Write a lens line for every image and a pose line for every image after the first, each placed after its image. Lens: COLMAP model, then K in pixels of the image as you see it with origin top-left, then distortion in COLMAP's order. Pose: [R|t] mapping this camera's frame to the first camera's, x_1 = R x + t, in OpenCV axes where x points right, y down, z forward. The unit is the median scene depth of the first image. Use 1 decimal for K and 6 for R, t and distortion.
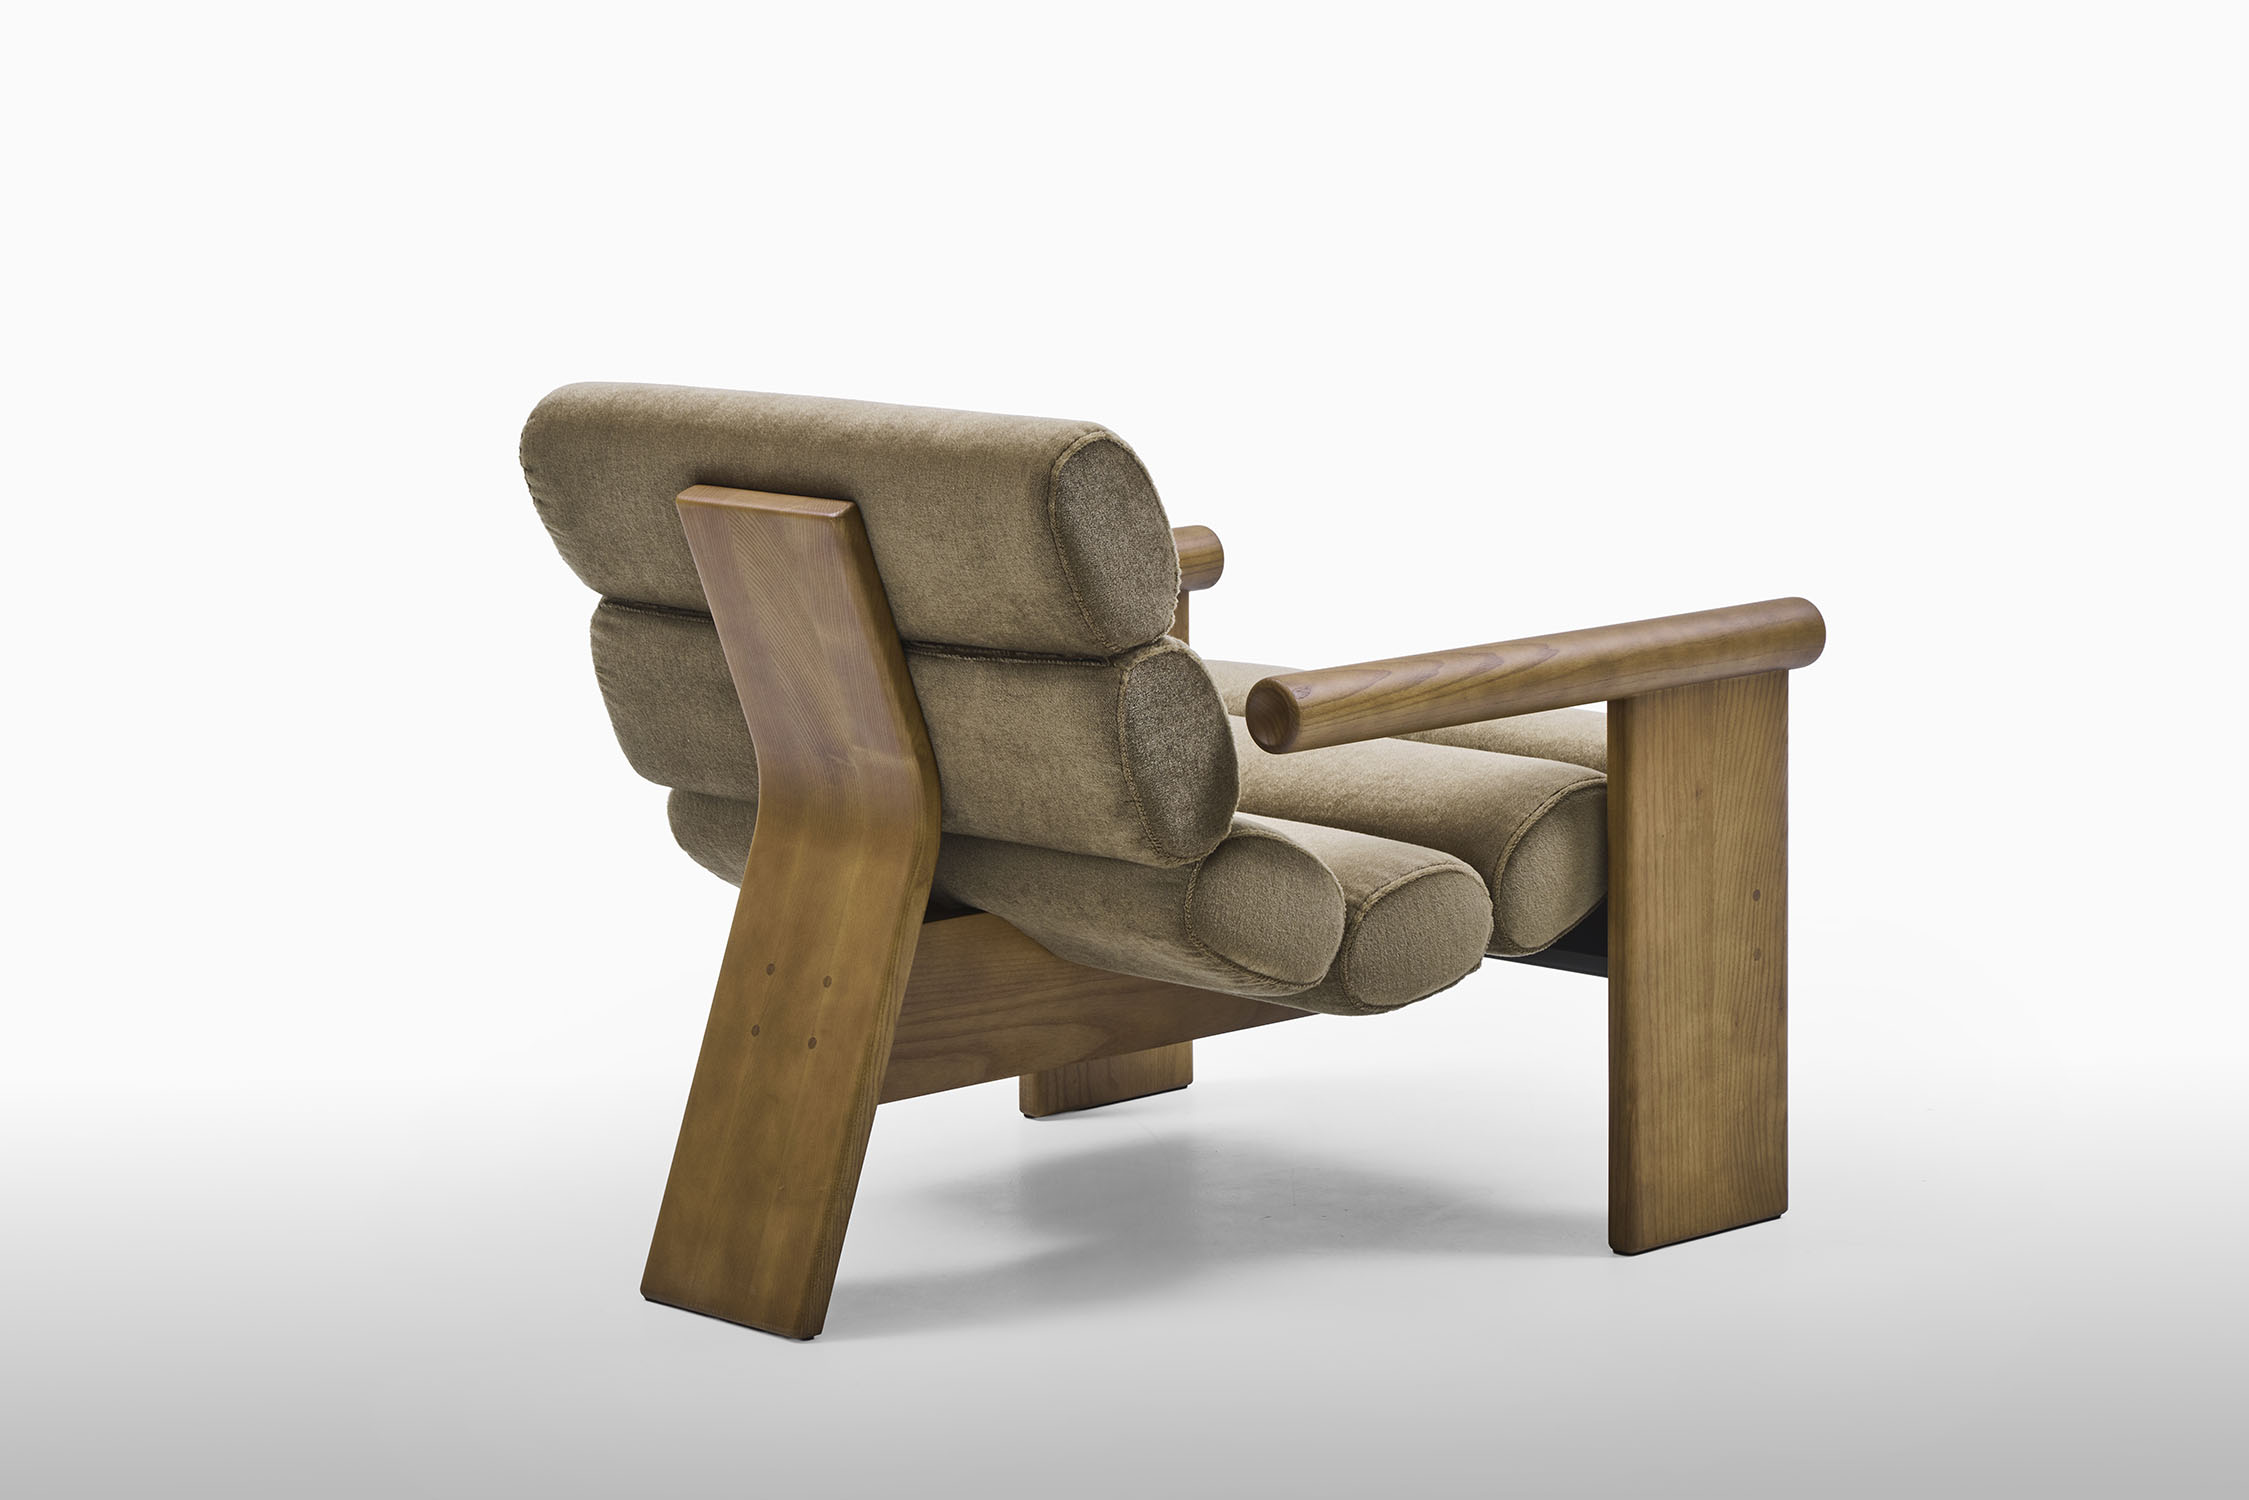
lens RADIAL K [[5829.6, 0, 1124.5], [0, 5829.6, 750.0], [0, 0, 1]] dist [-0.122153, -0.147136]
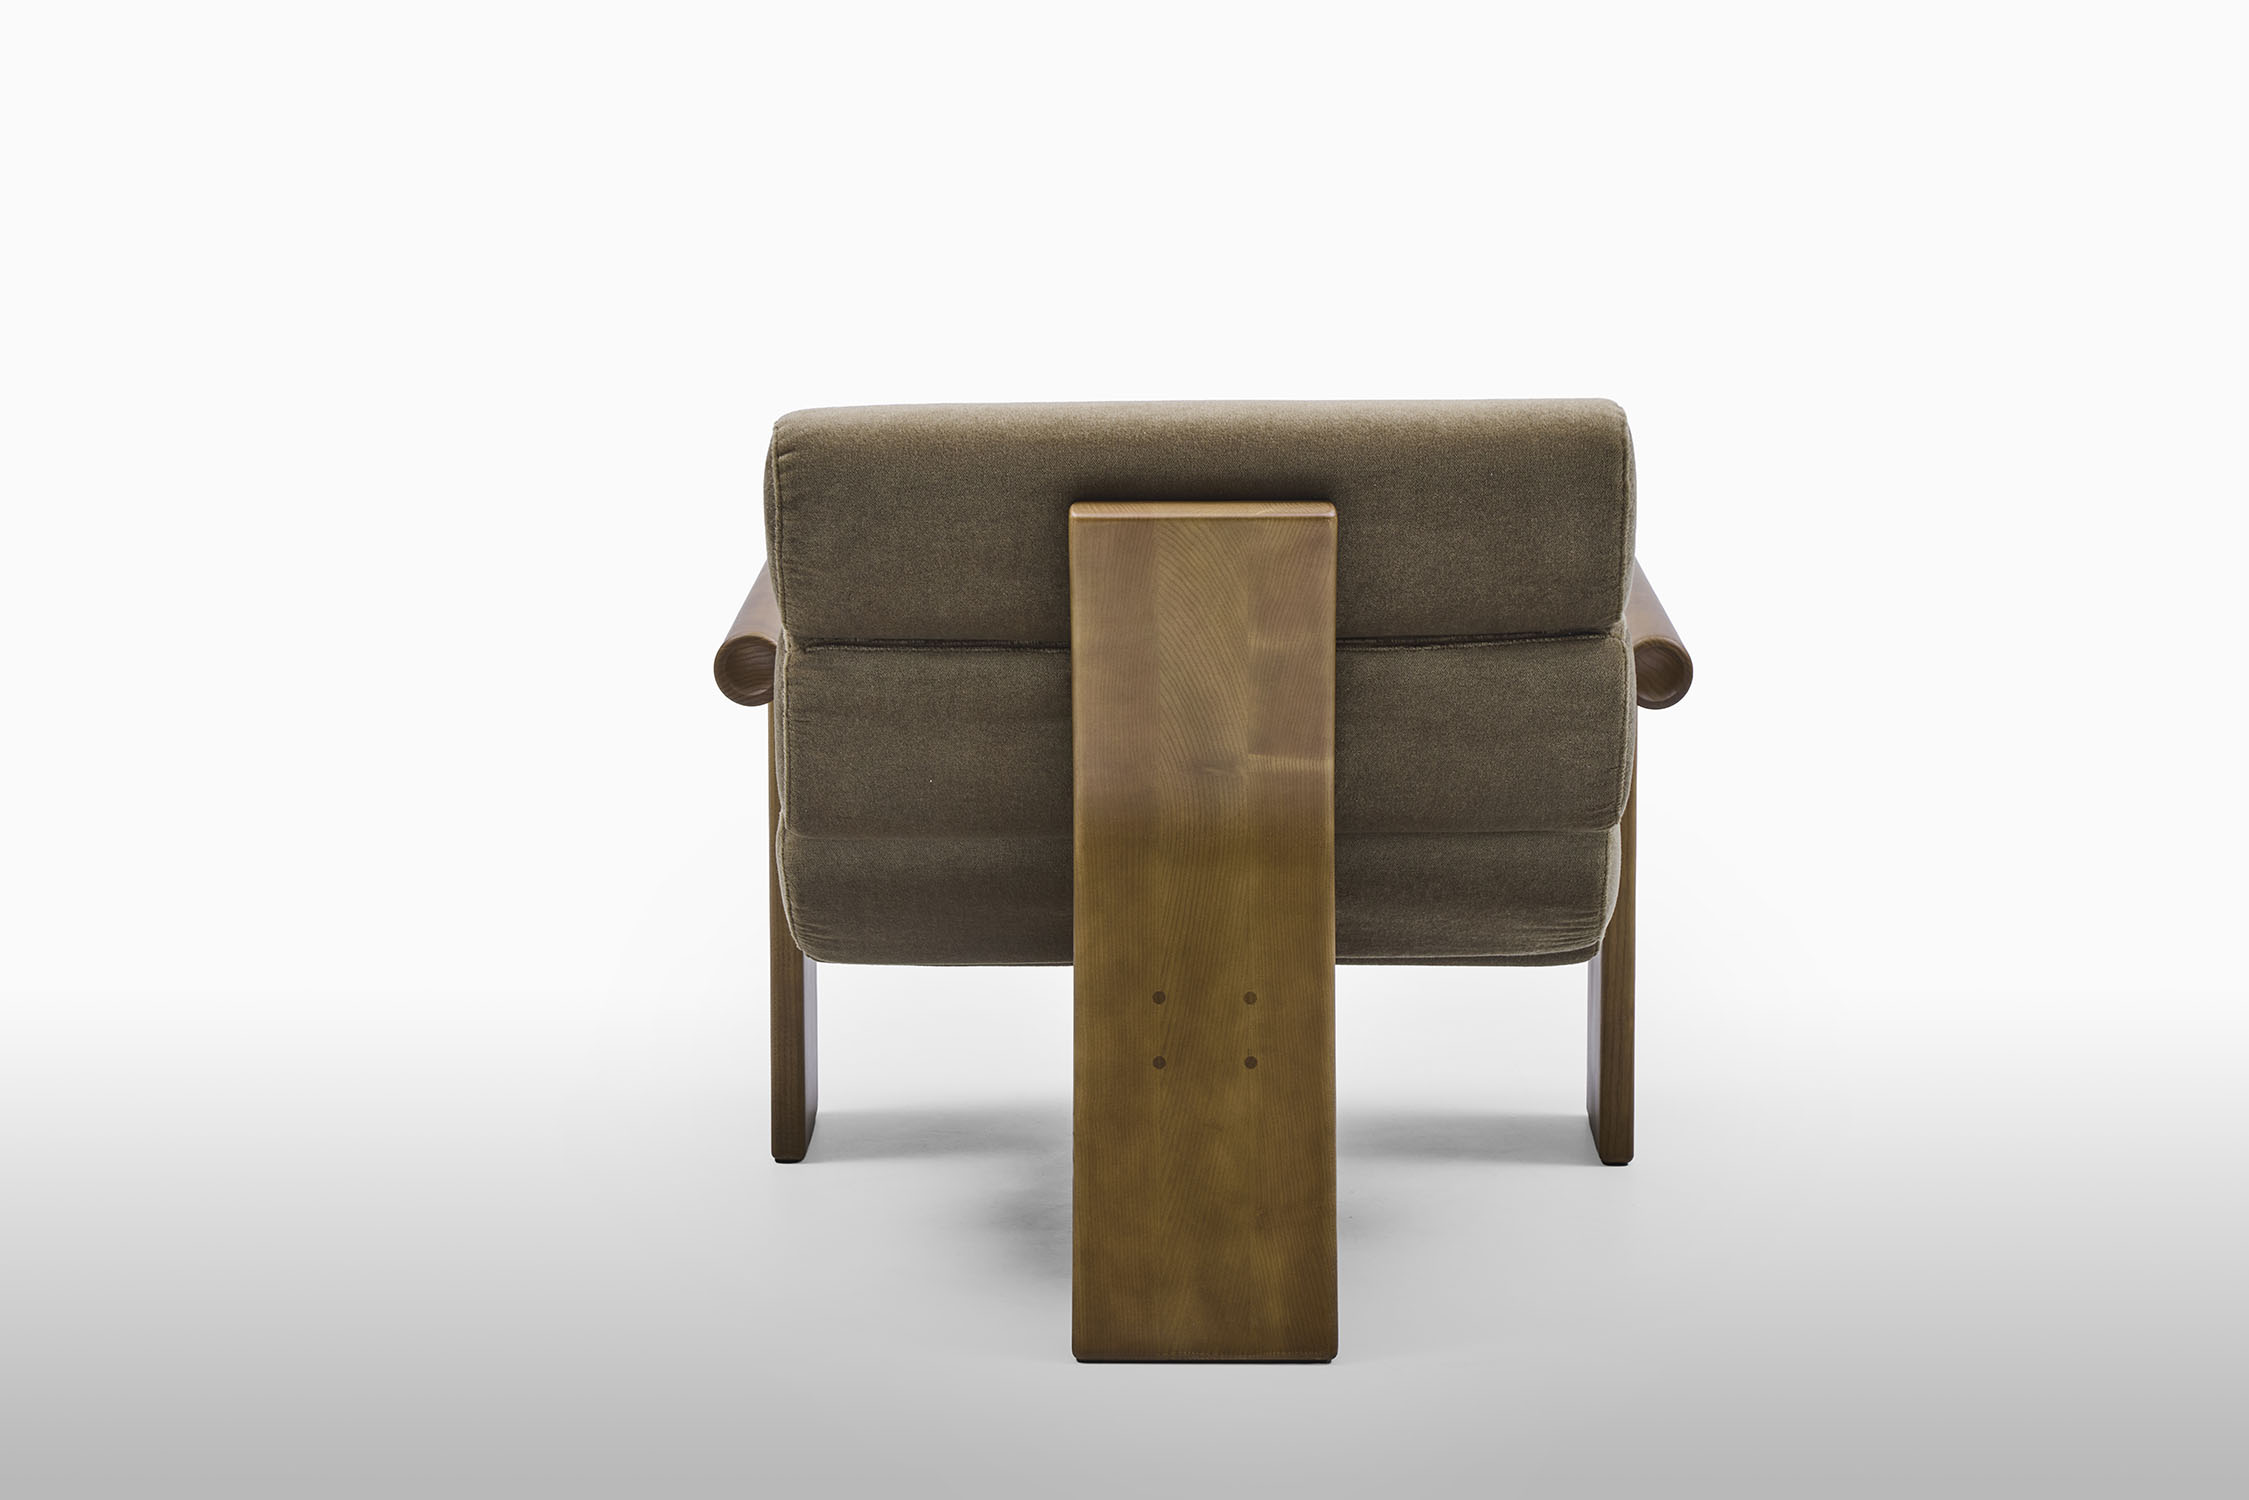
lens RADIAL K [[5829.6, 0, 1124.5], [0, 5829.6, 750.0], [0, 0, 1]] dist [-0.122153, -0.147136]
pose [[0.692807, -0.106588, 0.713202, -0.755945], [0.107368, 0.993239, 0.044142, -0.046693], [-0.713085, 0.045993, 0.699567, 0.332110]]
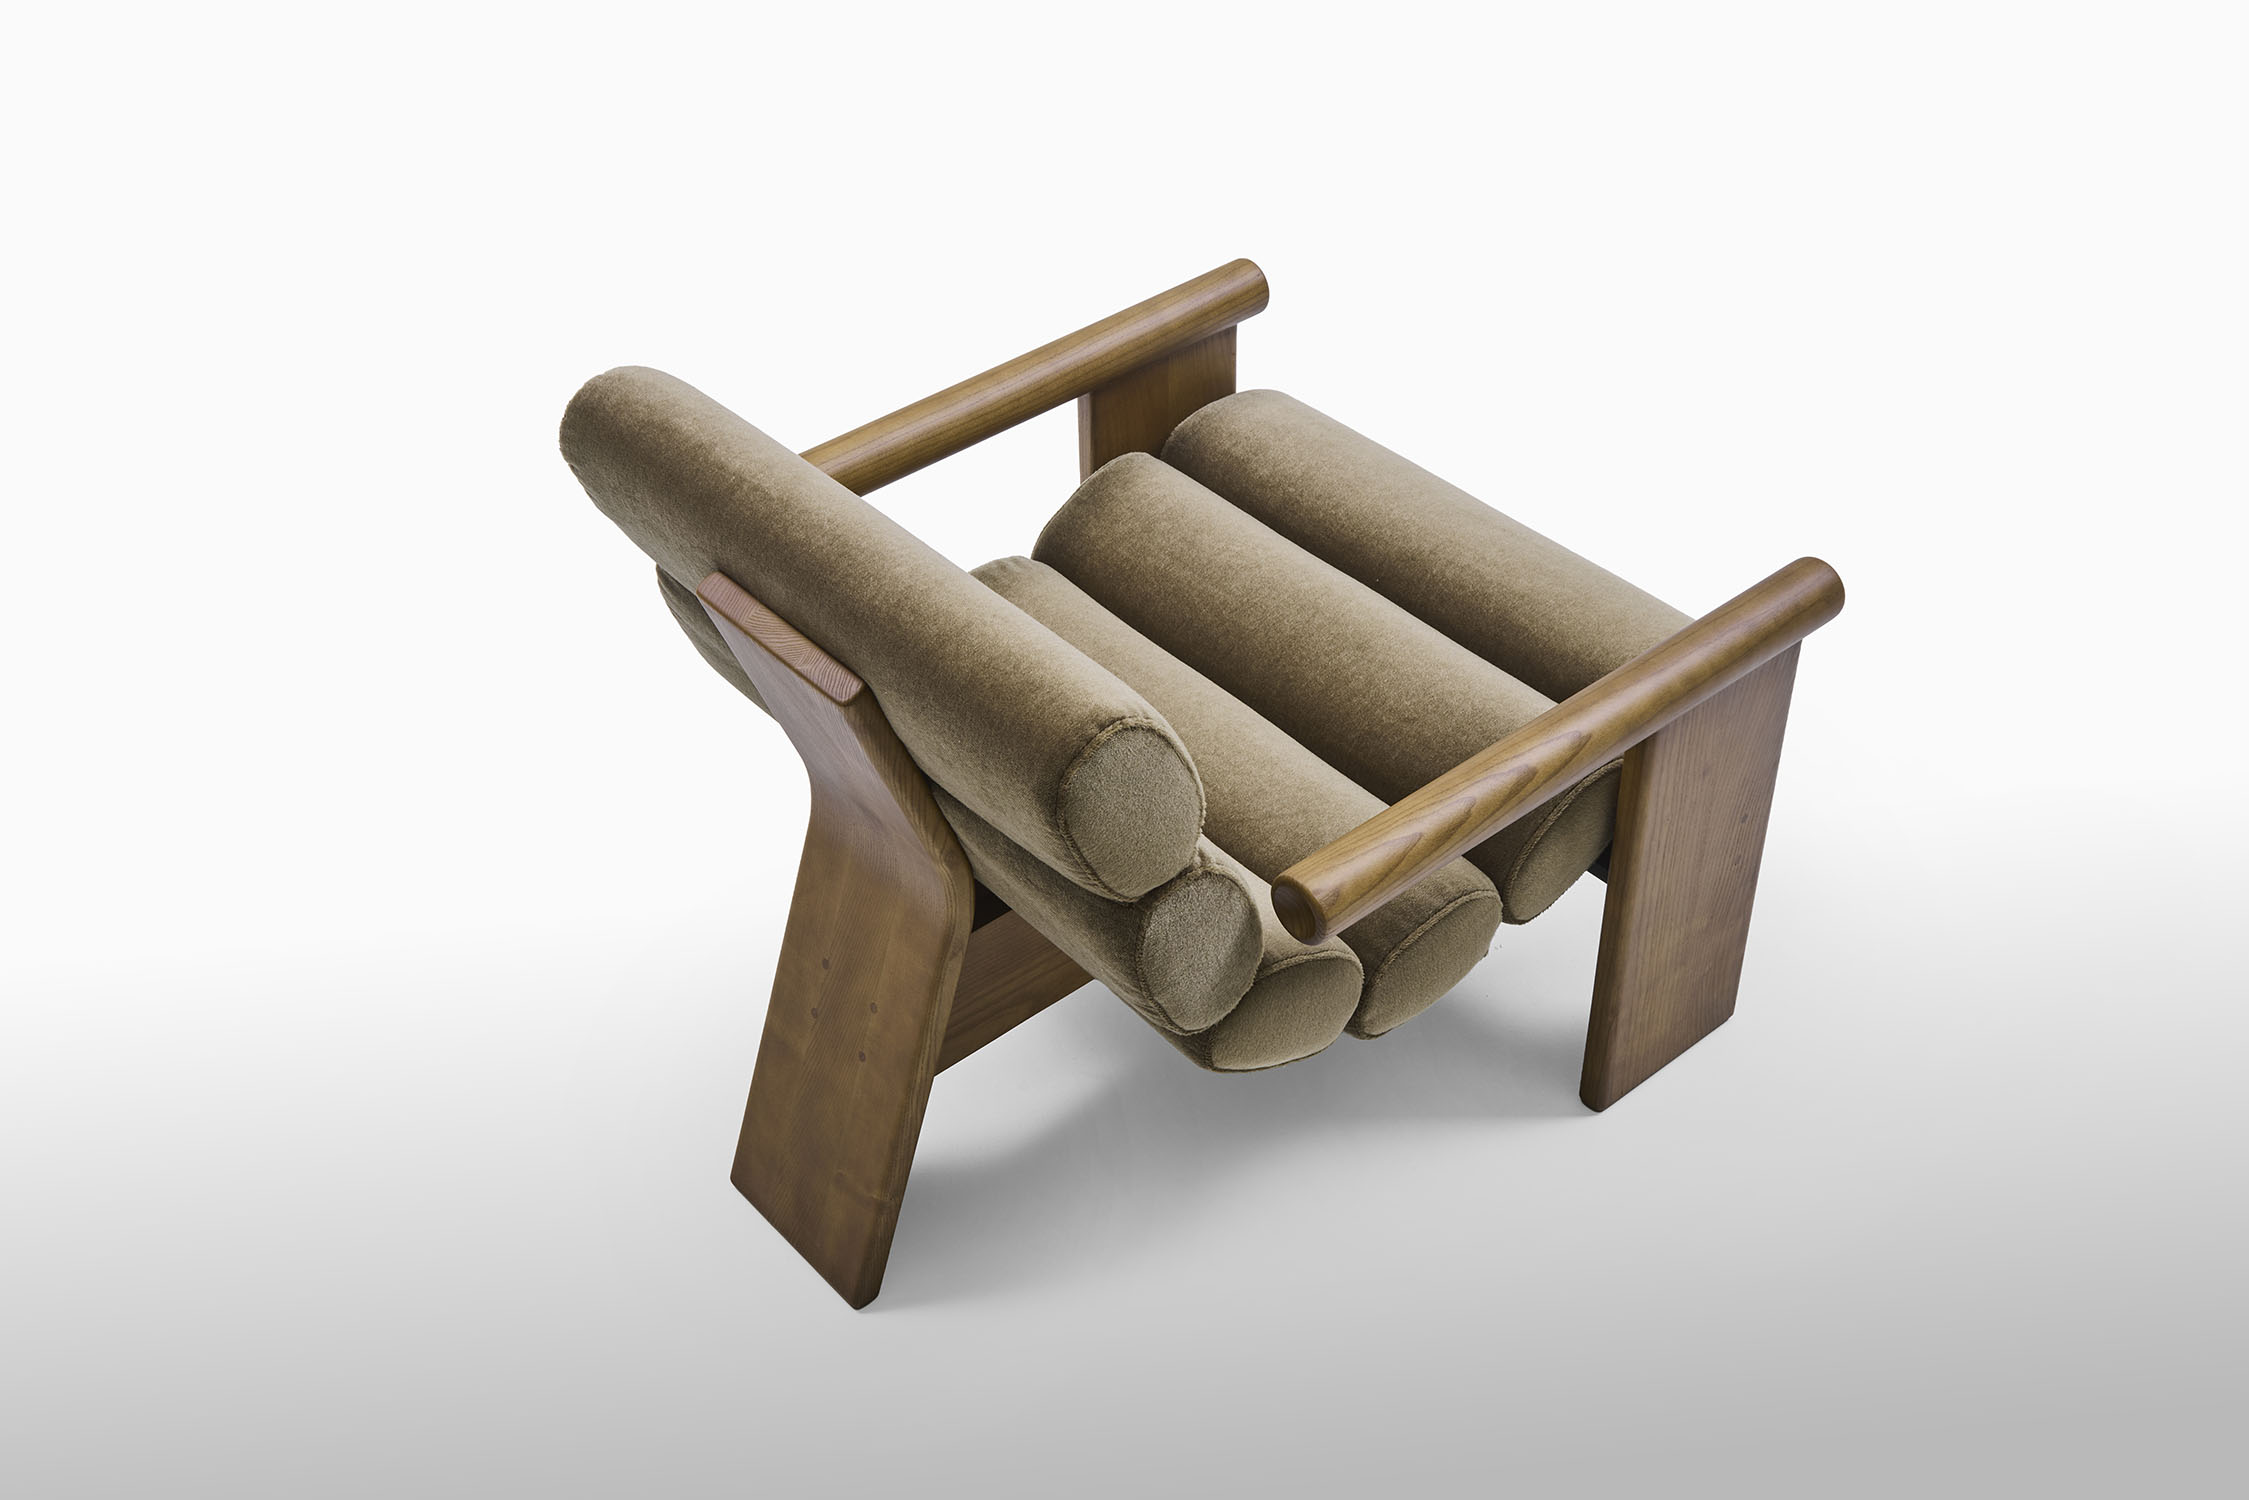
lens RADIAL K [[2529.6, 0, 1124.5], [0, 2529.6, 750.0], [0, 0, 1]] dist [0.006974, 0.002648]
pose [[0.999219, 0.021041, -0.033452, 0.009266], [-0.001895, 0.871010, 0.491261, -0.228670], [0.039473, -0.490814, 0.870370, 0.622538]]
